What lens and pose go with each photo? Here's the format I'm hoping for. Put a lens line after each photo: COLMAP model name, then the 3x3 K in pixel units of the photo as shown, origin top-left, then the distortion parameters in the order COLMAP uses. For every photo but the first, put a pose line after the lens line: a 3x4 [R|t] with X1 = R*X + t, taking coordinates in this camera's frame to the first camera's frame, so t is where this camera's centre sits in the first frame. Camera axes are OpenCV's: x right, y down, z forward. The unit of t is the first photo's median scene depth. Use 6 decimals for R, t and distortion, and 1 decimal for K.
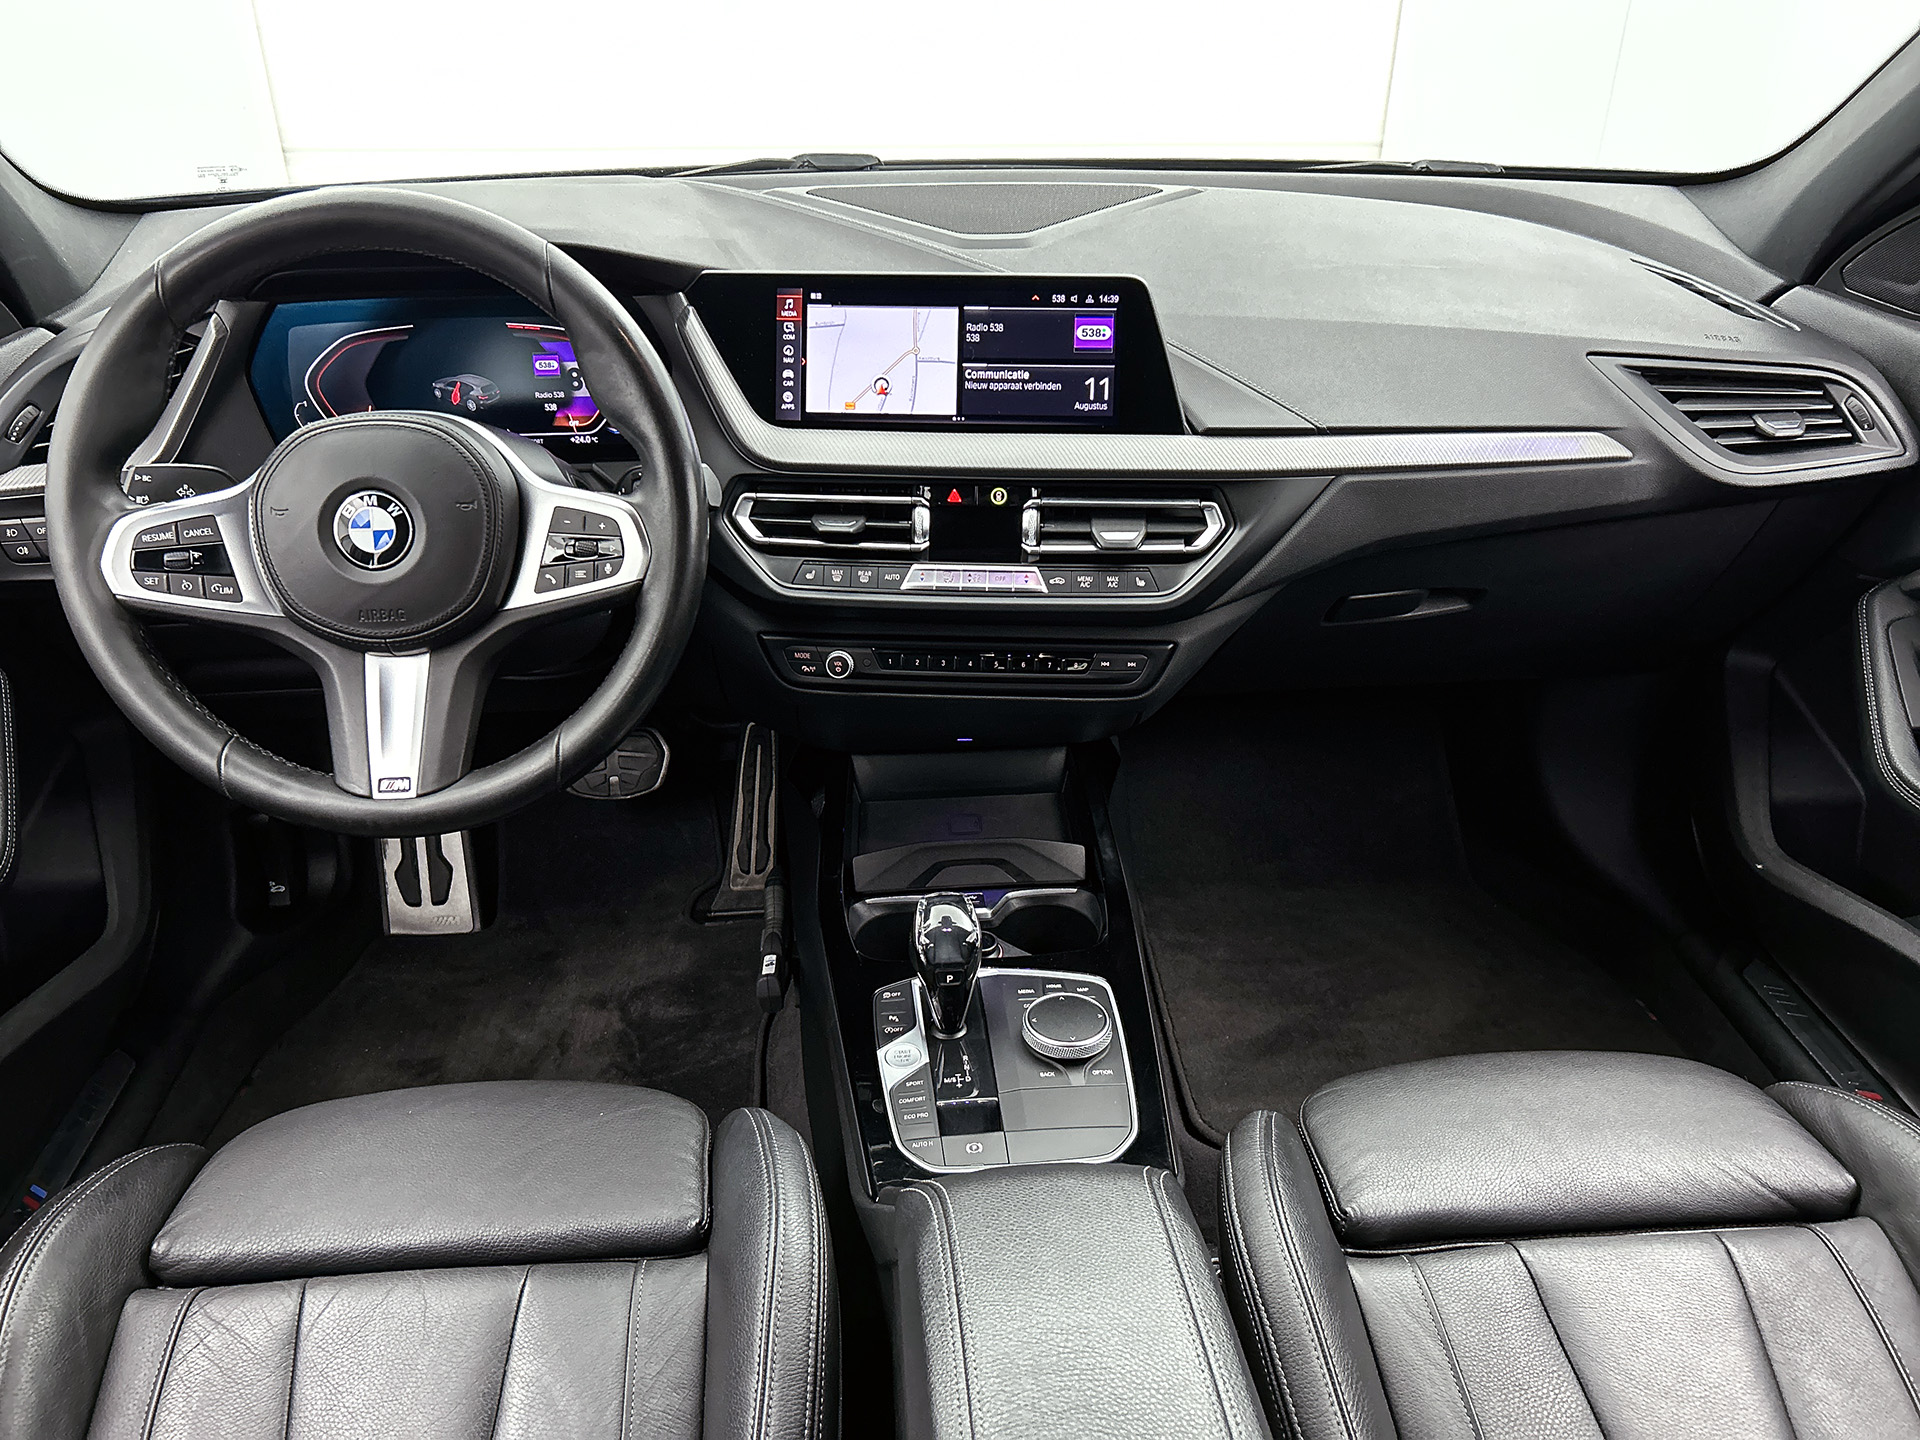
lens RADIAL K [[1442.3, 0, 976.8], [0, 1442.3, 737.8], [0, 0, 1]] dist [0.012109, -0.024701]
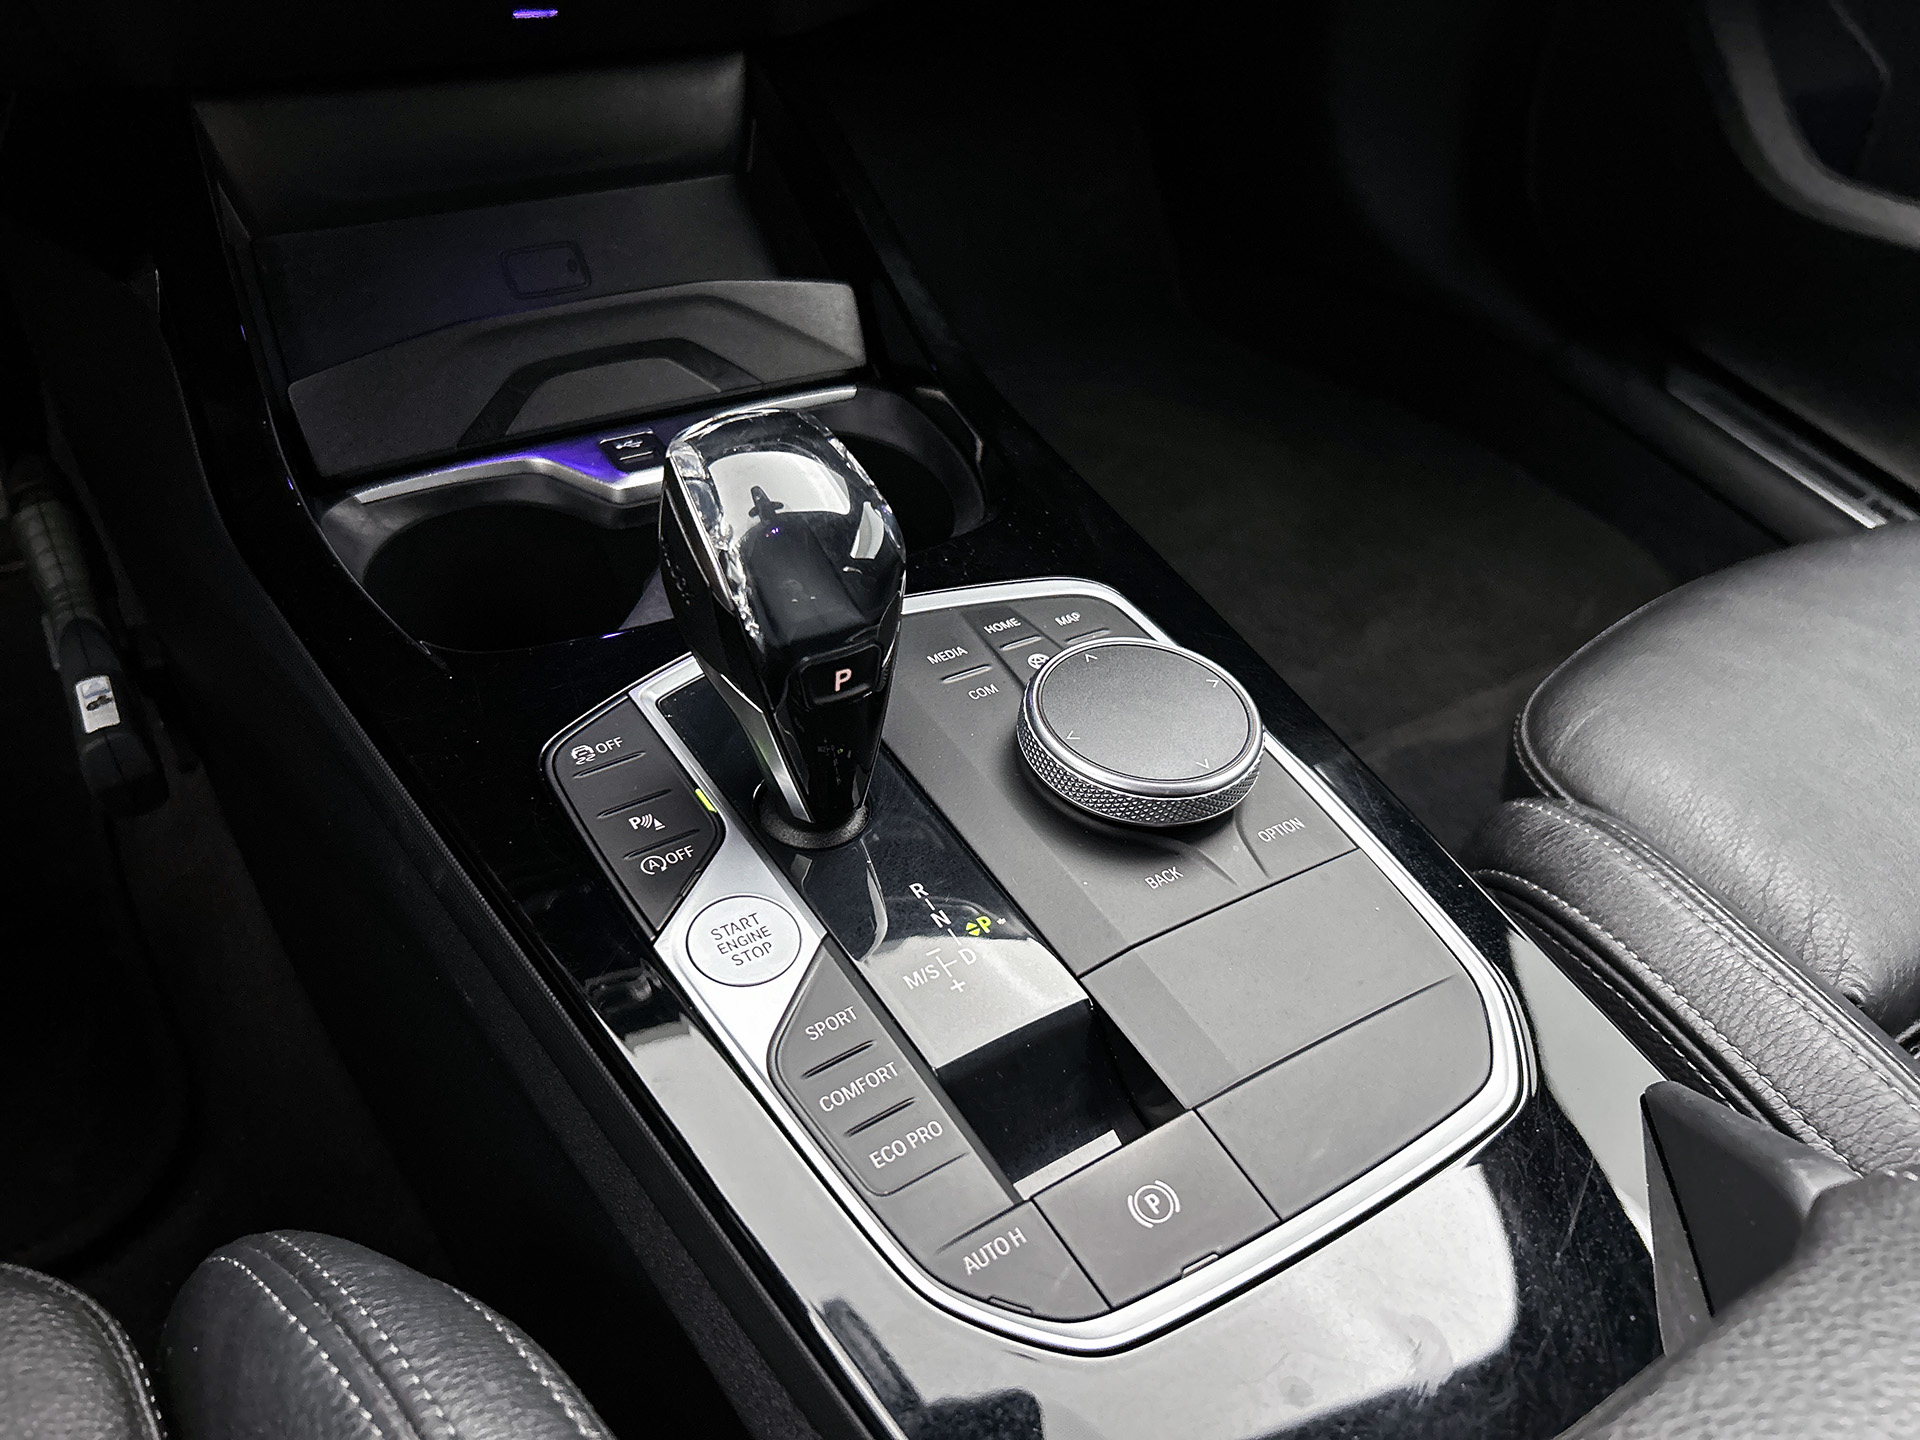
lens RADIAL K [[1442.3, 0, 974.1], [0, 1442.3, 712.1], [0, 0, 1]] dist [0.012109, -0.024701]
pose [[0.875252, -0.238618, 0.420709, -0.121898], [0.100994, 0.940821, 0.323507, 0.068551], [-0.473006, -0.240661, 0.847554, 0.669638]]
